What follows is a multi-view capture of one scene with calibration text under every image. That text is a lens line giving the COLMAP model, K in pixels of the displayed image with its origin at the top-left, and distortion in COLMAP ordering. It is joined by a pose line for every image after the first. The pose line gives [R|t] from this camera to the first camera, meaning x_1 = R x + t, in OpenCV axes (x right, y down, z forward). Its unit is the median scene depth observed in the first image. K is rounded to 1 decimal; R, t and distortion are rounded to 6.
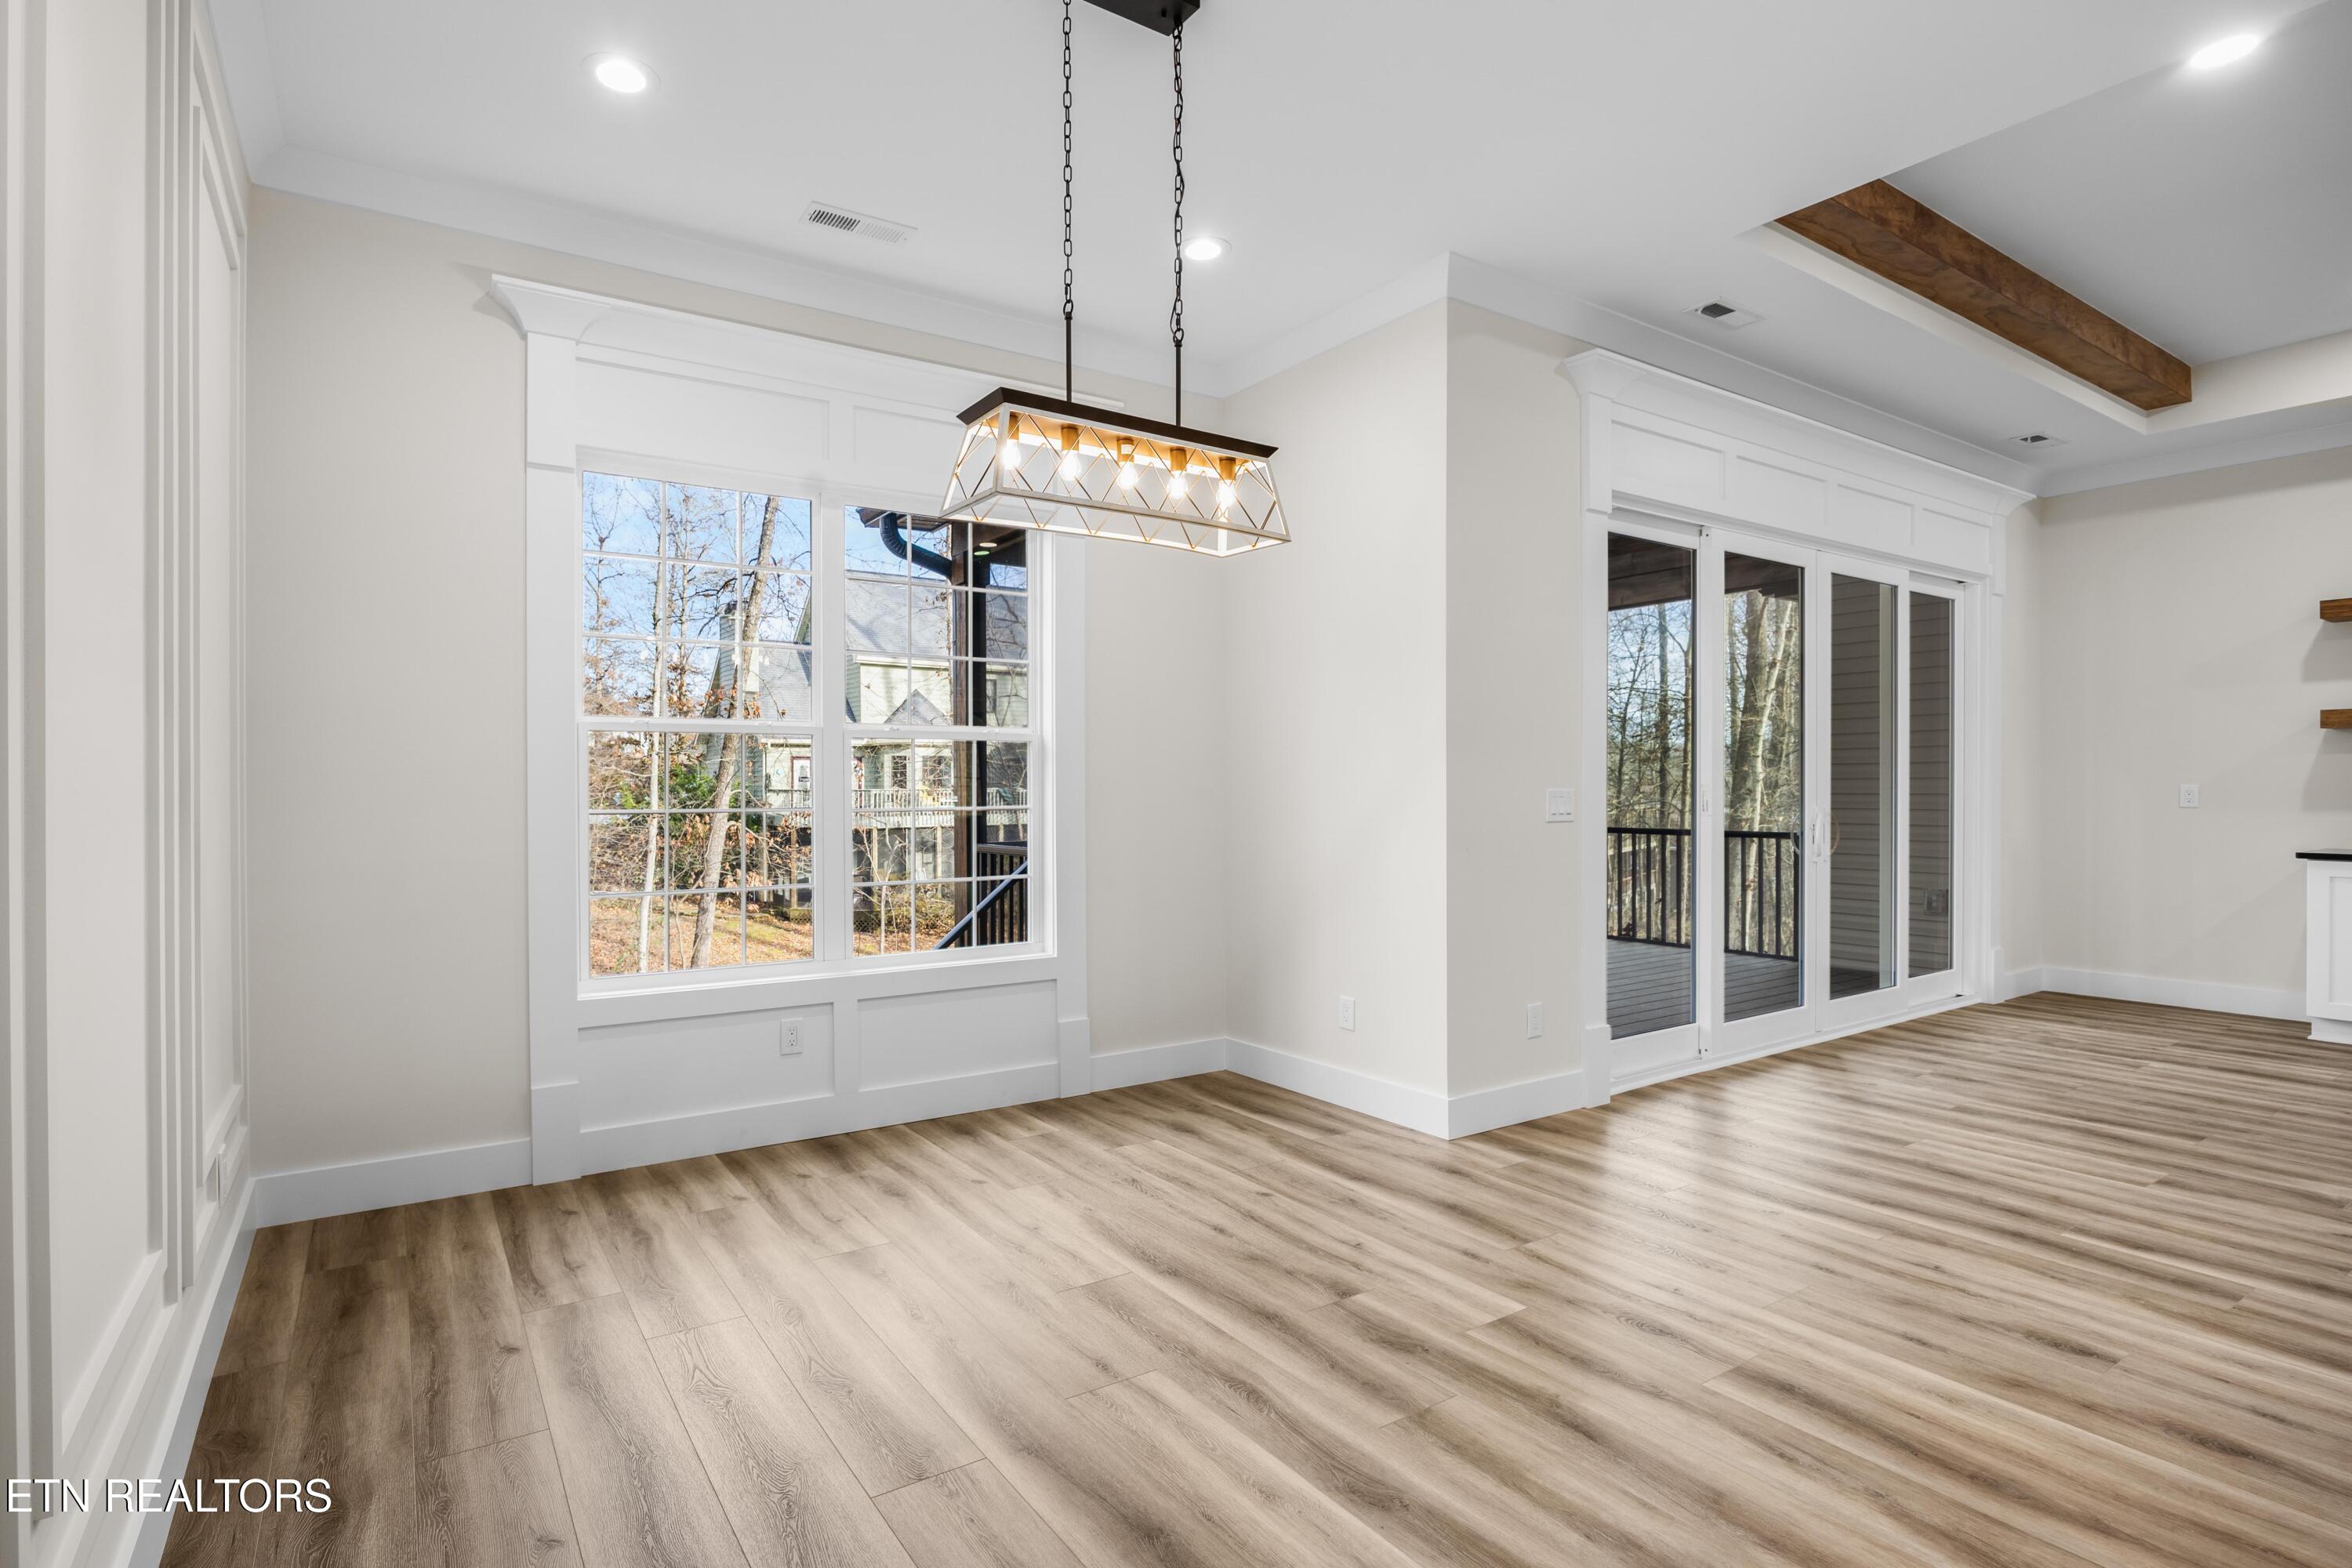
lens RADIAL K [[1102.9, 0, 1174.0], [0, 1102.9, 790.5], [0, 0, 1]] dist [-0.002162, 0.000387]
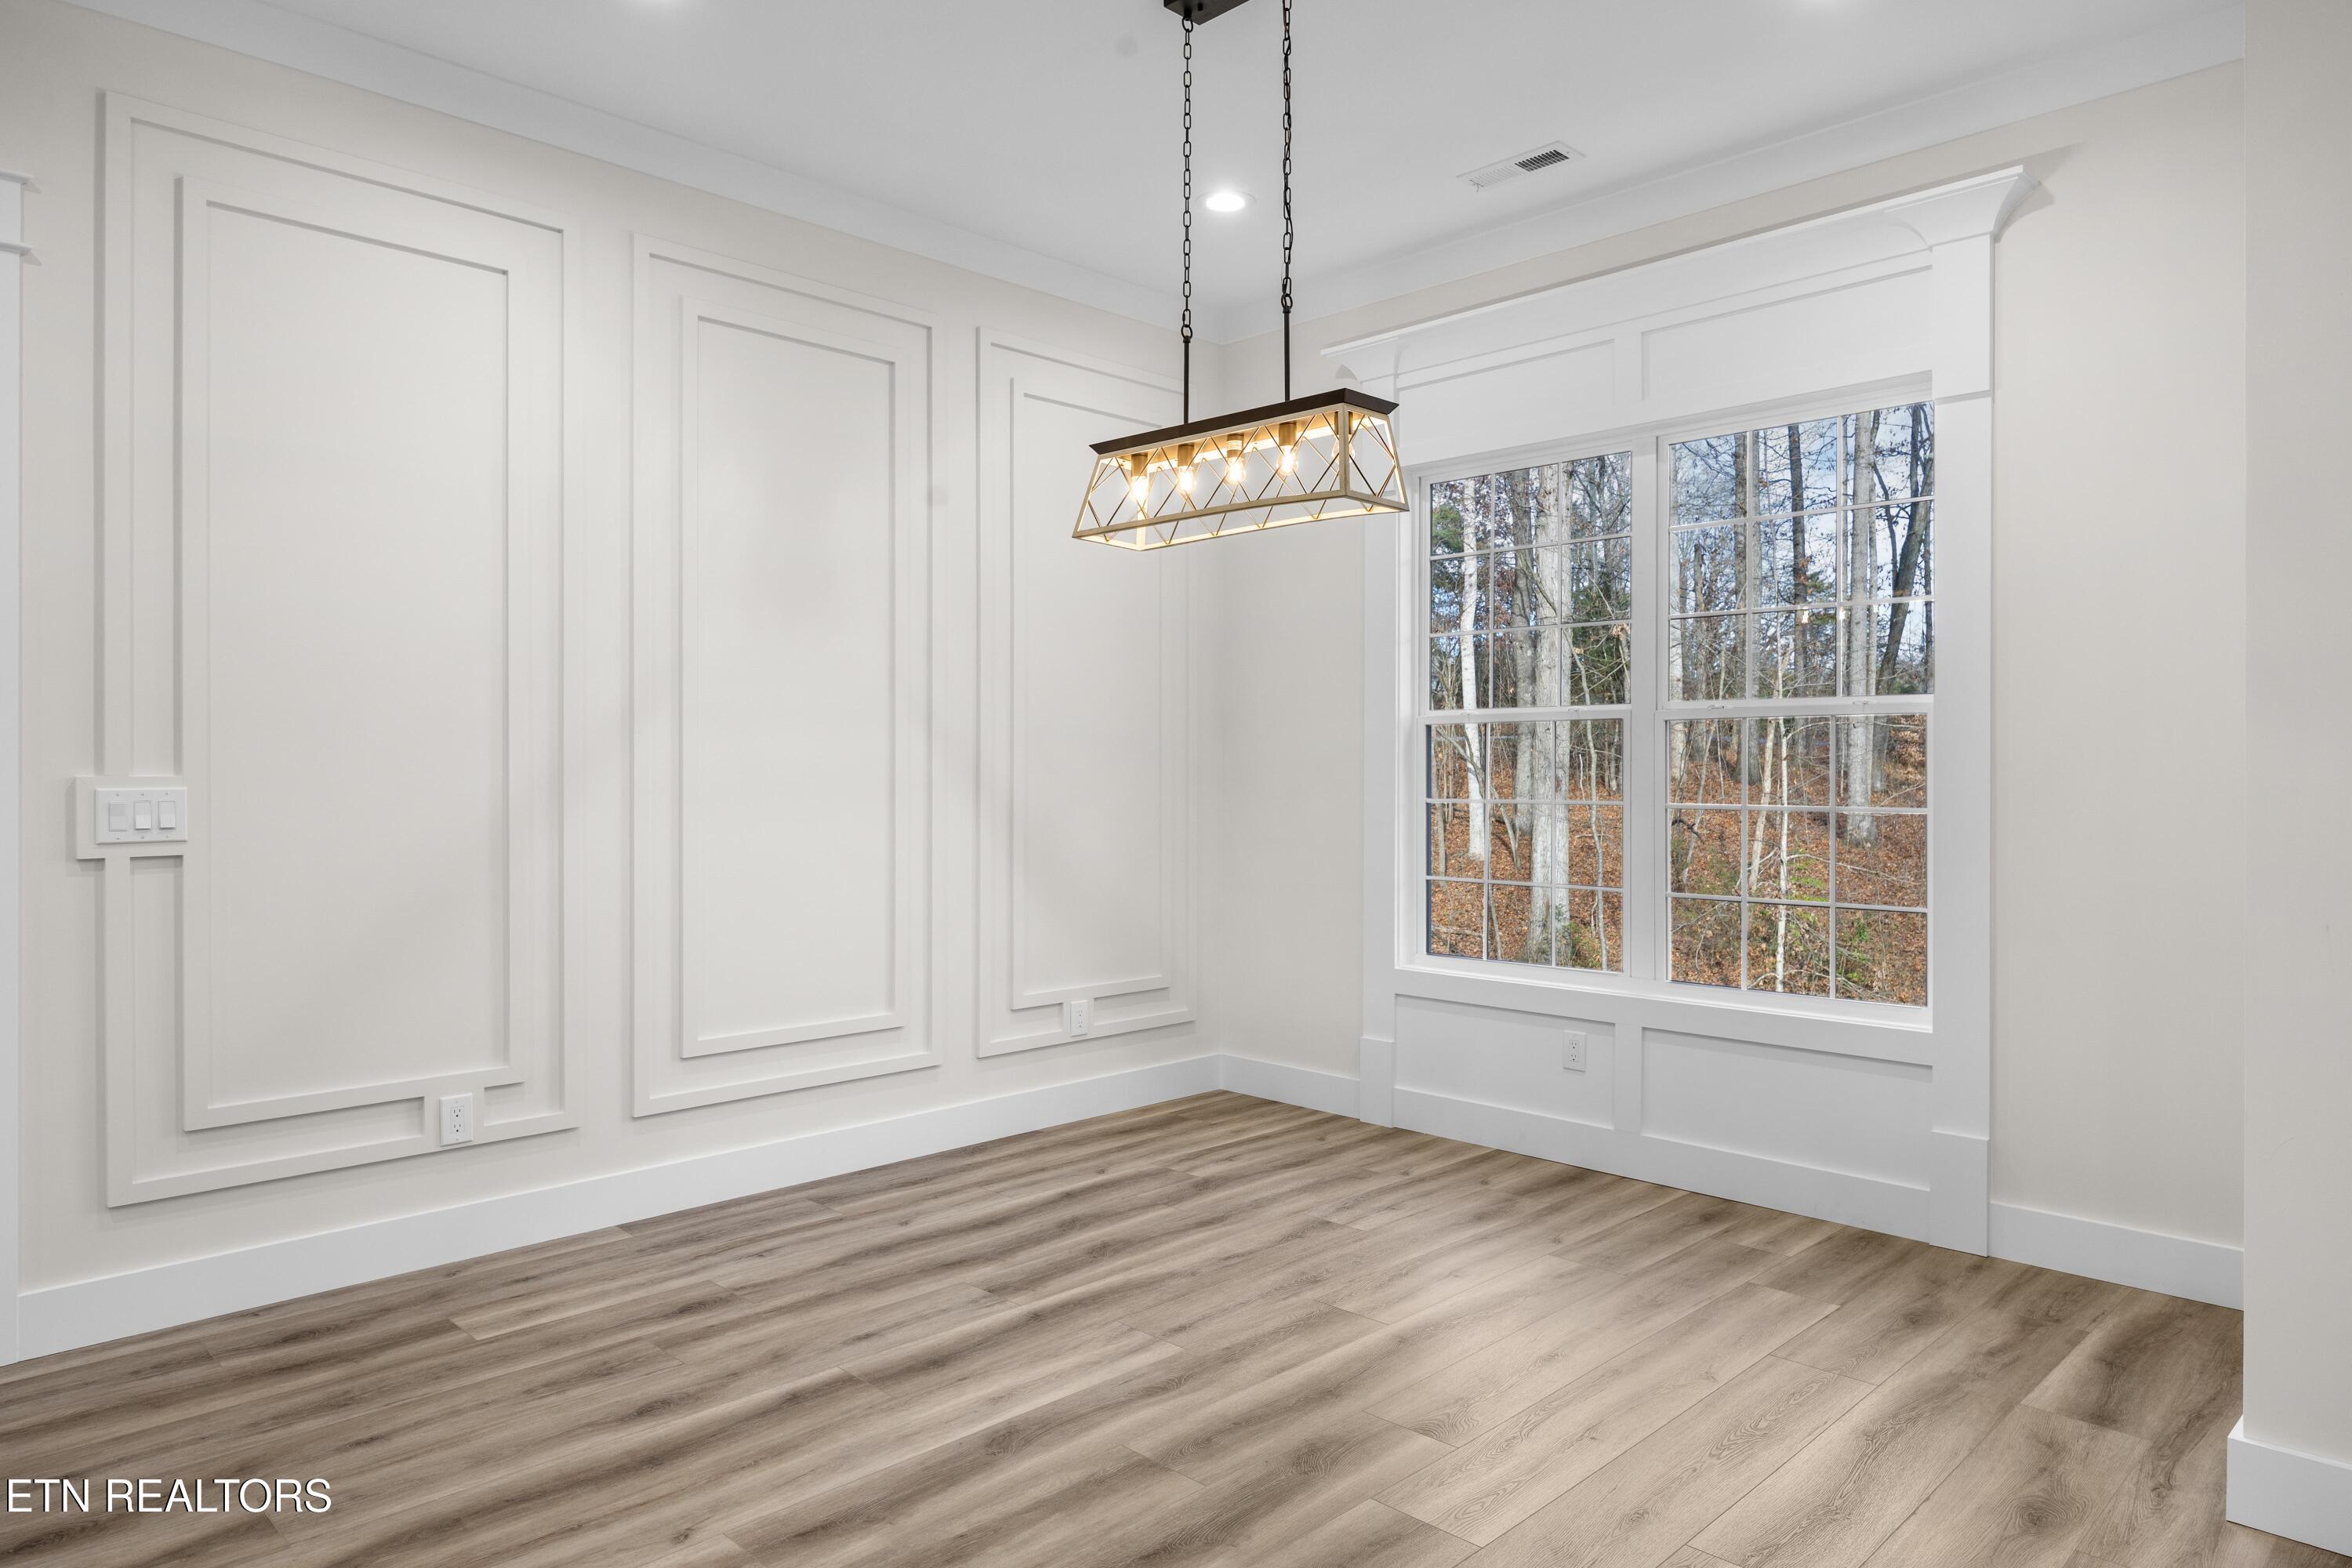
lens RADIAL K [[1500.4, 0, 1179.7], [0, 1500.4, 791.3], [0, 0, 1]] dist [0.007247, 0.002354]
pose [[0.197921, 0.007938, -0.980186, 0.936879], [-0.001973, 0.999968, 0.007700, -0.002990], [0.980216, 0.000409, 0.197931, 0.498259]]
